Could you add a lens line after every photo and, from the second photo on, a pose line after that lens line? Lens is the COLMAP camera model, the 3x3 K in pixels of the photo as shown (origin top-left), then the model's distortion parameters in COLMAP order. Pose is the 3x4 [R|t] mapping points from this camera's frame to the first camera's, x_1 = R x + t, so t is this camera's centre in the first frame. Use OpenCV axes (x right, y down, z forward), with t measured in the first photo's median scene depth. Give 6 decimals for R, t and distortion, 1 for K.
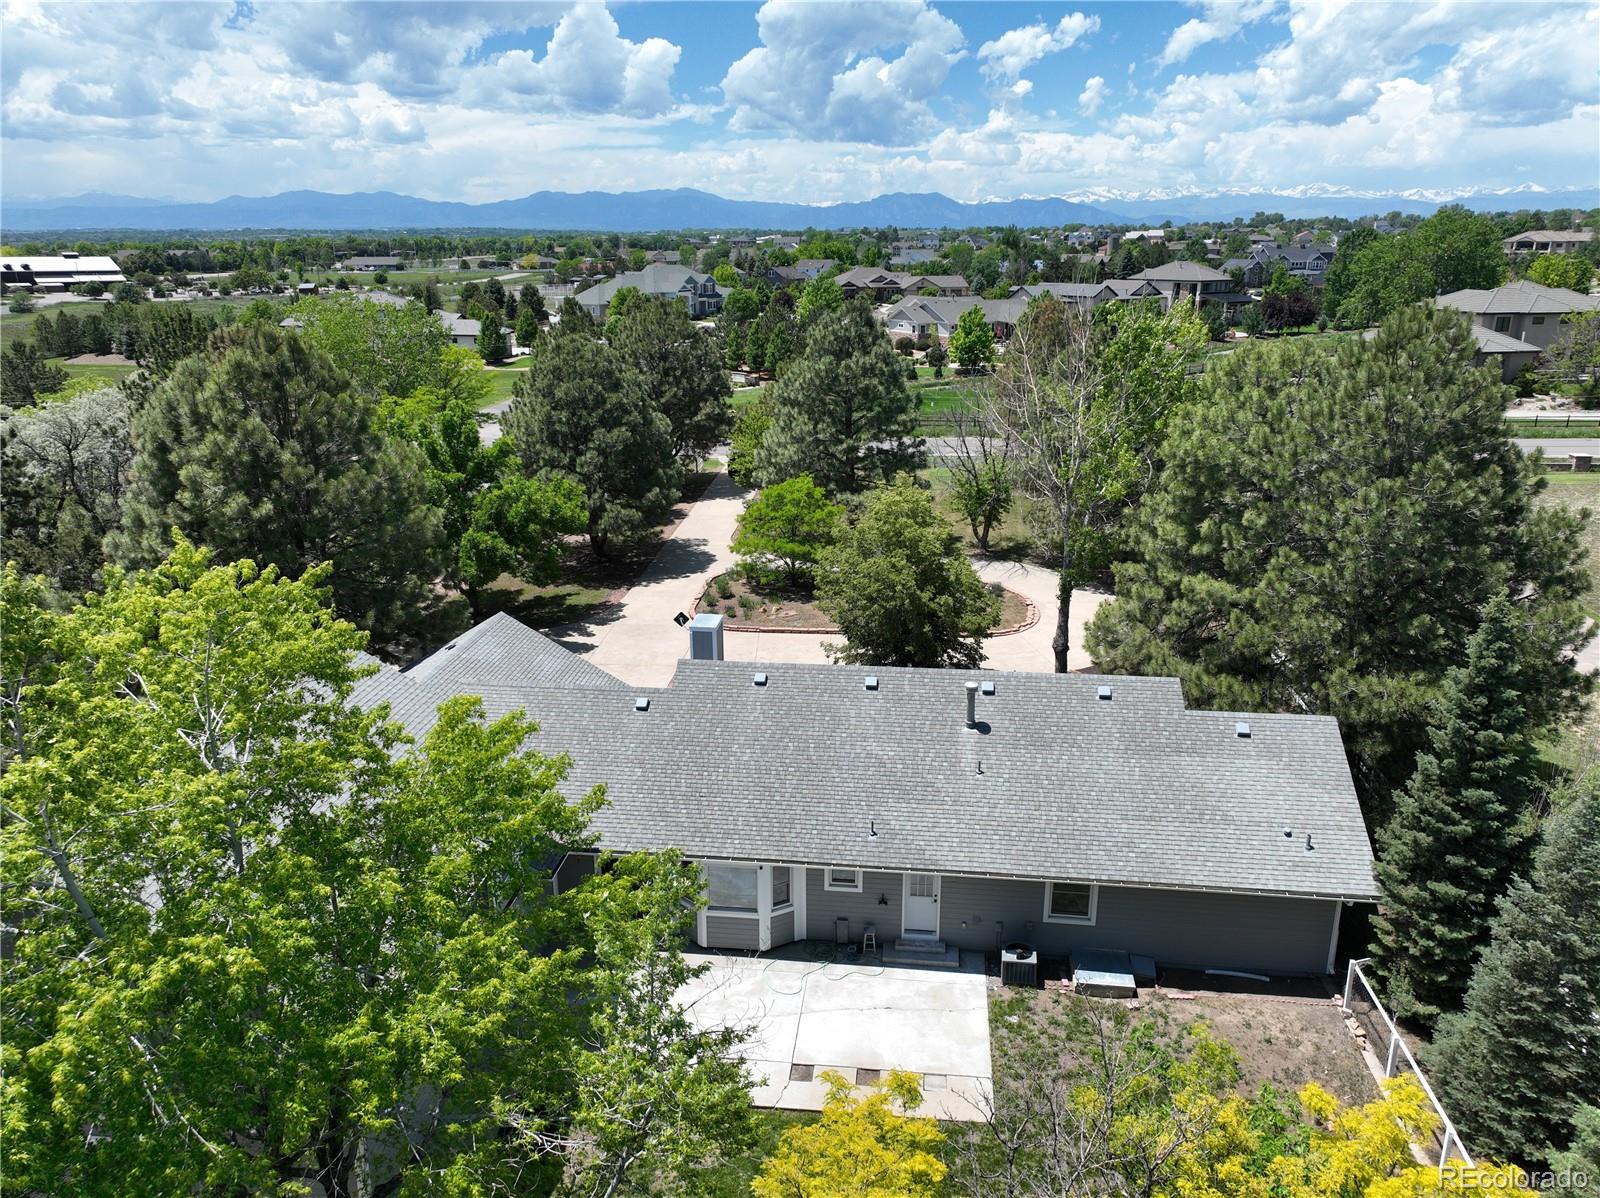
lens RADIAL K [[1108.5, 0, 801.5], [0, 1108.5, 592.2], [0, 0, 1]] dist [-0.009023, 0.023649]
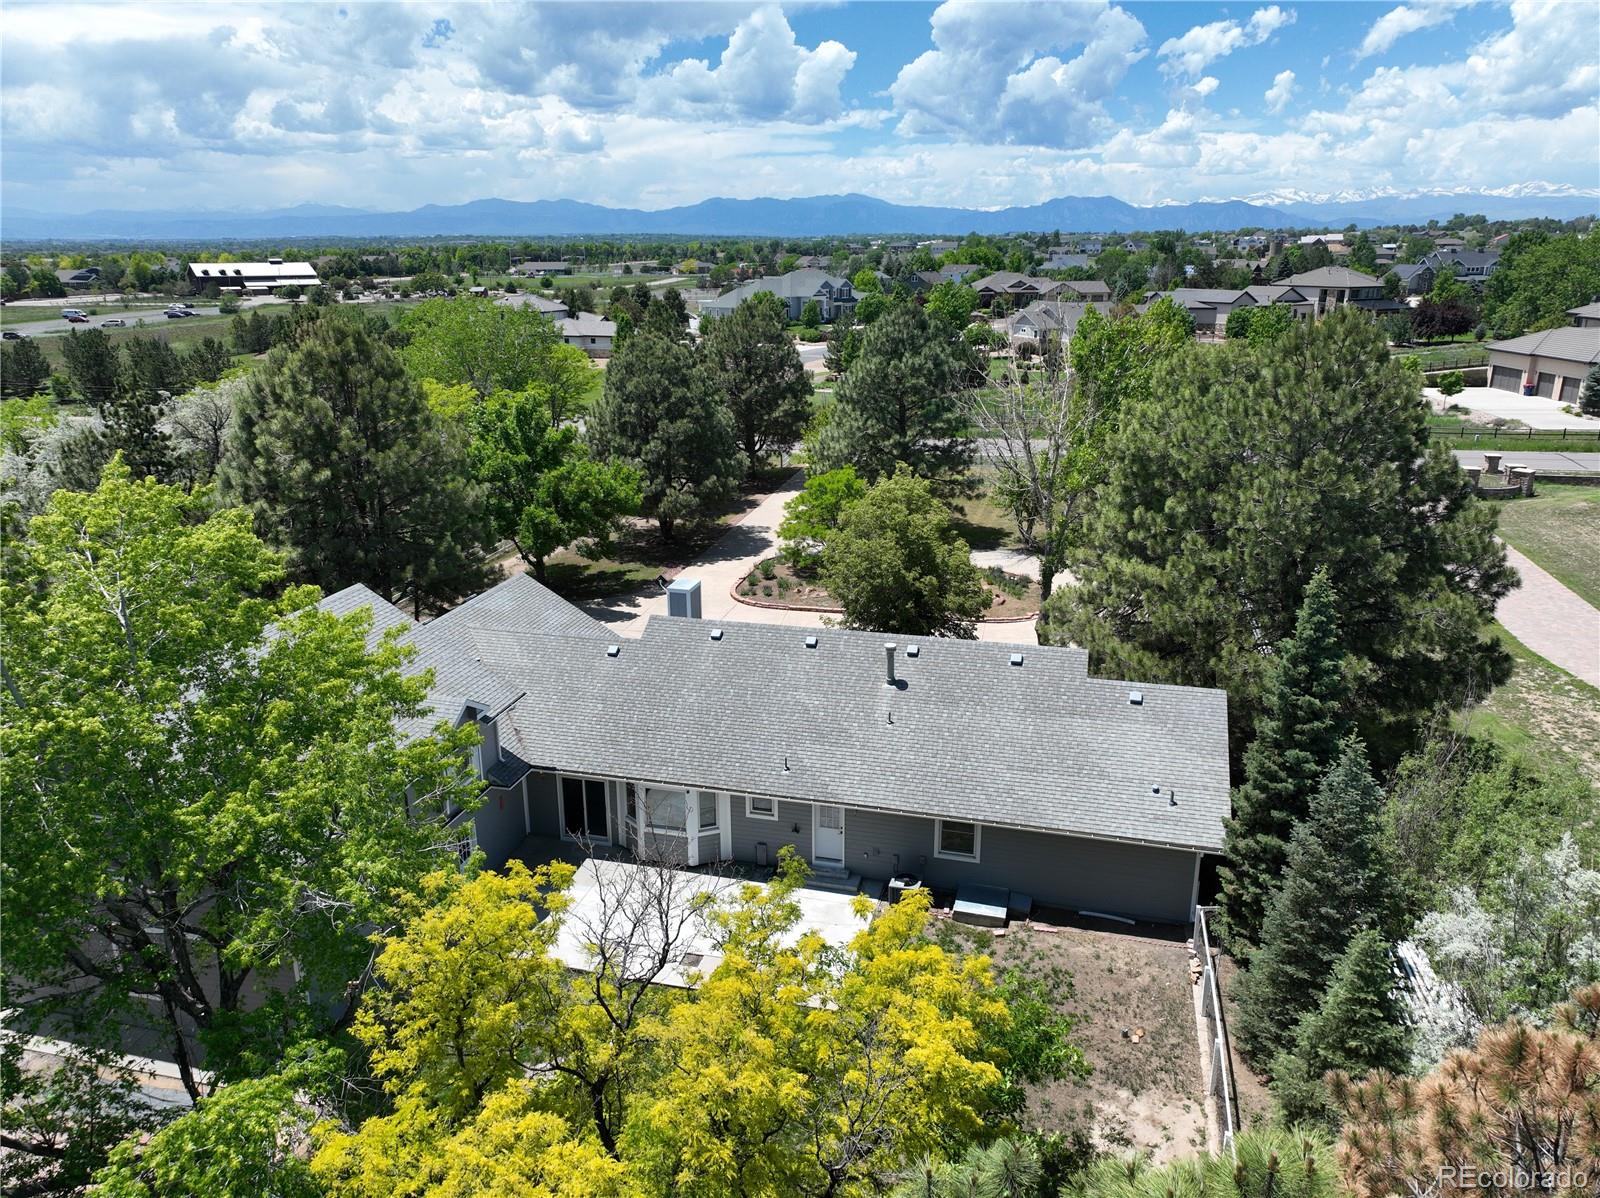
lens RADIAL K [[1108.5, 0, 807.8], [0, 1108.5, 608.9], [0, 0, 1]] dist [-0.009023, 0.023649]
pose [[0.989965, 0.042497, -0.134770, 0.111091], [-0.041201, 0.999074, 0.012387, 0.018377], [0.135172, -0.006710, 0.990799, -0.060069]]
